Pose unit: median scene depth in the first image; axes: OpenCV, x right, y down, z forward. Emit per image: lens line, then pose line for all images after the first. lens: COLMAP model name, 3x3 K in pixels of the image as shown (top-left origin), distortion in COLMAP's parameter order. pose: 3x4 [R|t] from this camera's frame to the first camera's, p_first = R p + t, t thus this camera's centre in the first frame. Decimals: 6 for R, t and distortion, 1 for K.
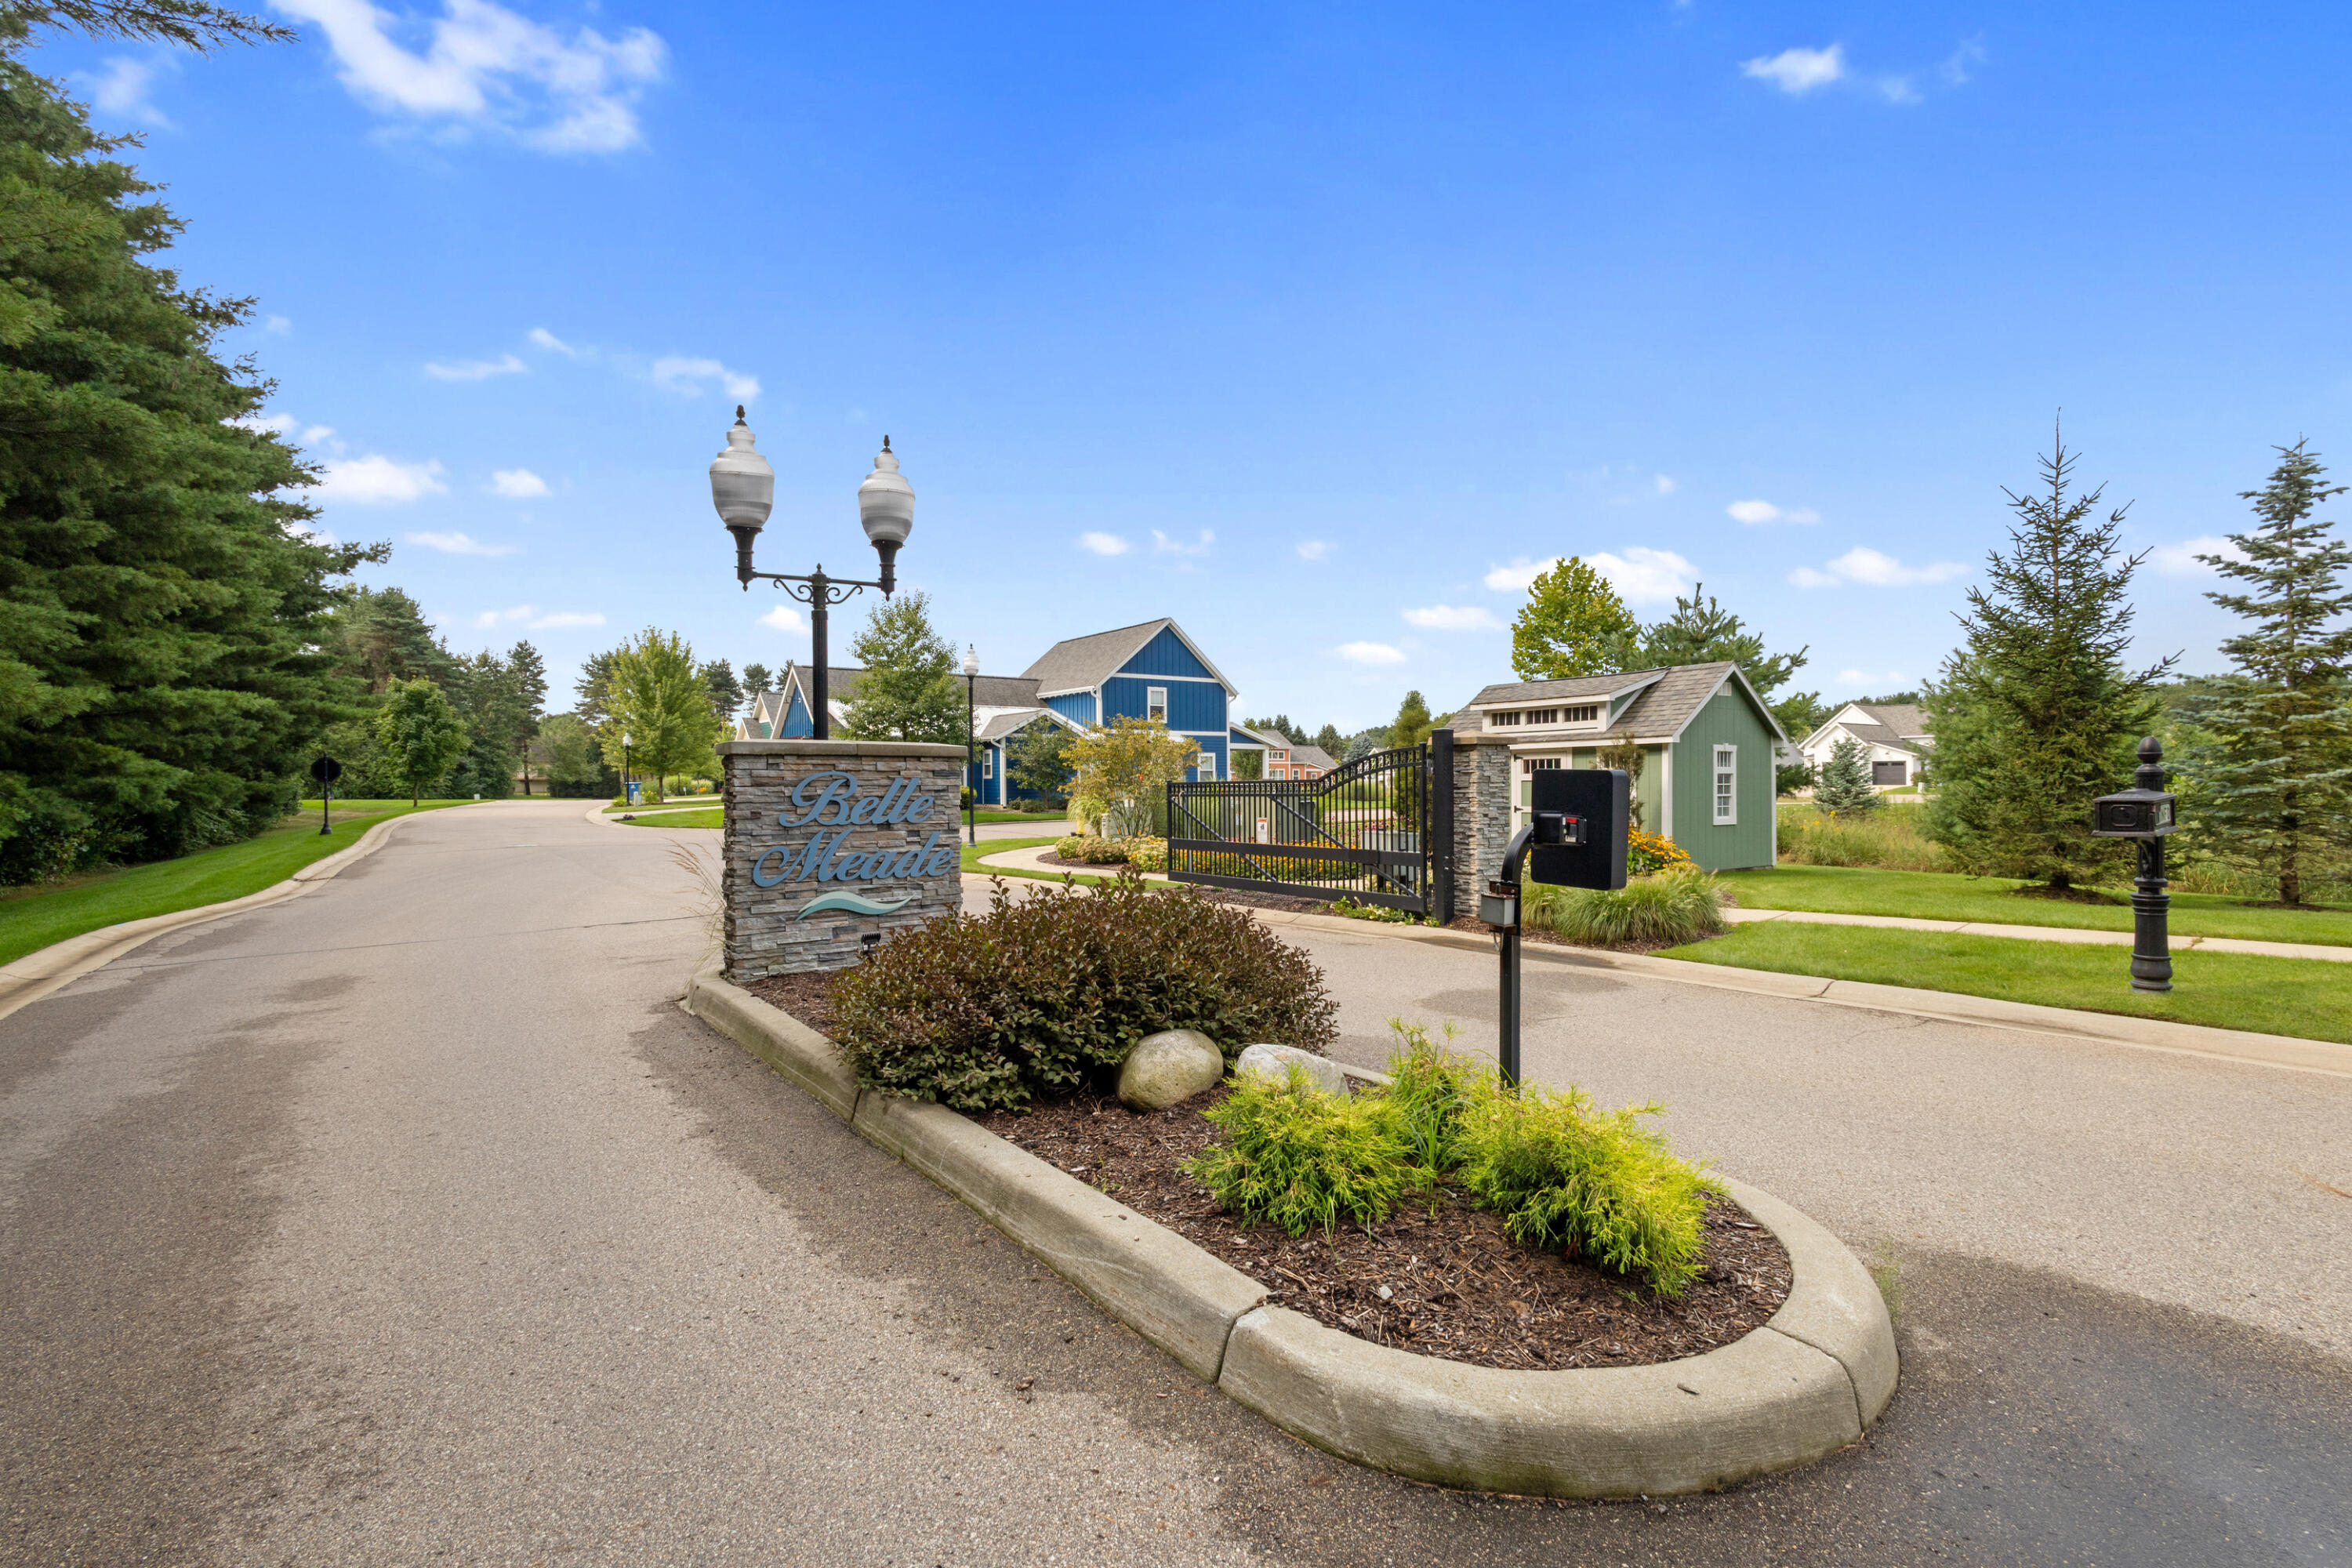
lens RADIAL K [[1079.3, 0, 1186.0], [0, 1079.3, 787.3], [0, 0, 1]] dist [0.005497, 0.000458]
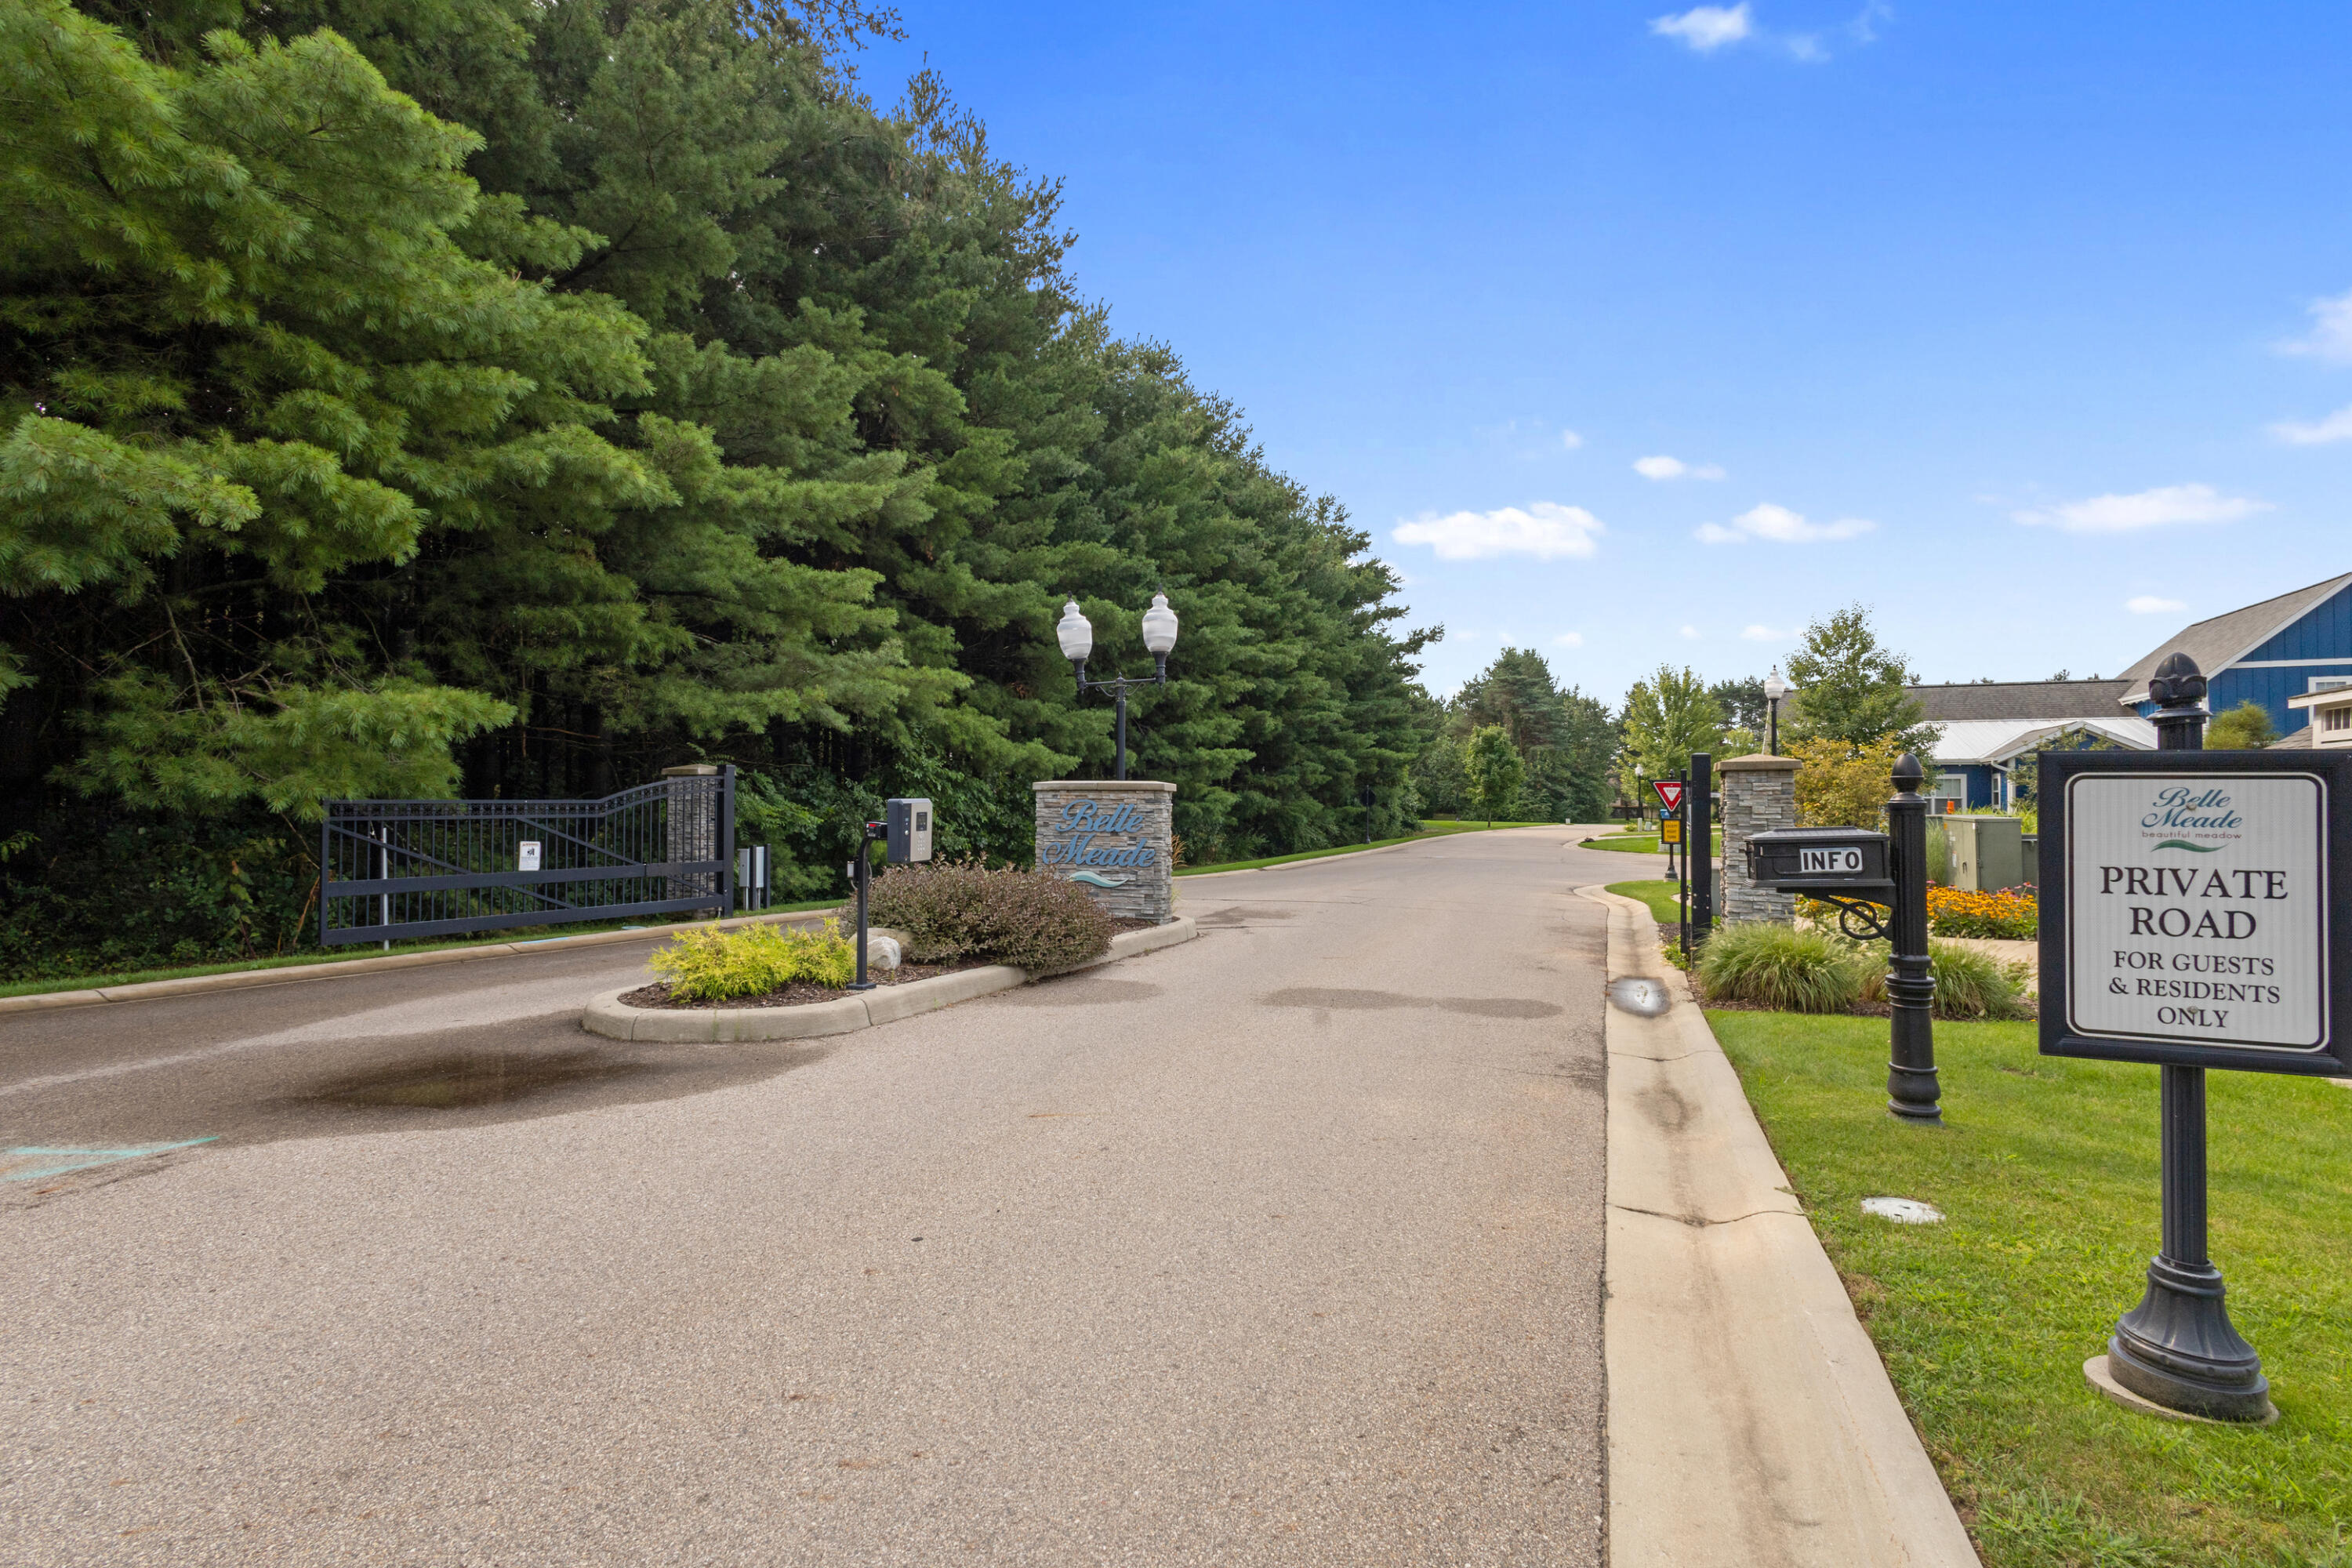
lens RADIAL K [[1089.7, 0, 1185.5], [0, 1089.7, 758.8], [0, 0, 1]] dist [0.016811, -0.006610]
pose [[0.530757, -0.030565, -0.846973, 0.222272], [-0.013600, 0.998914, -0.044571, -0.000786], [0.847415, 0.035175, 0.529765, 0.042165]]
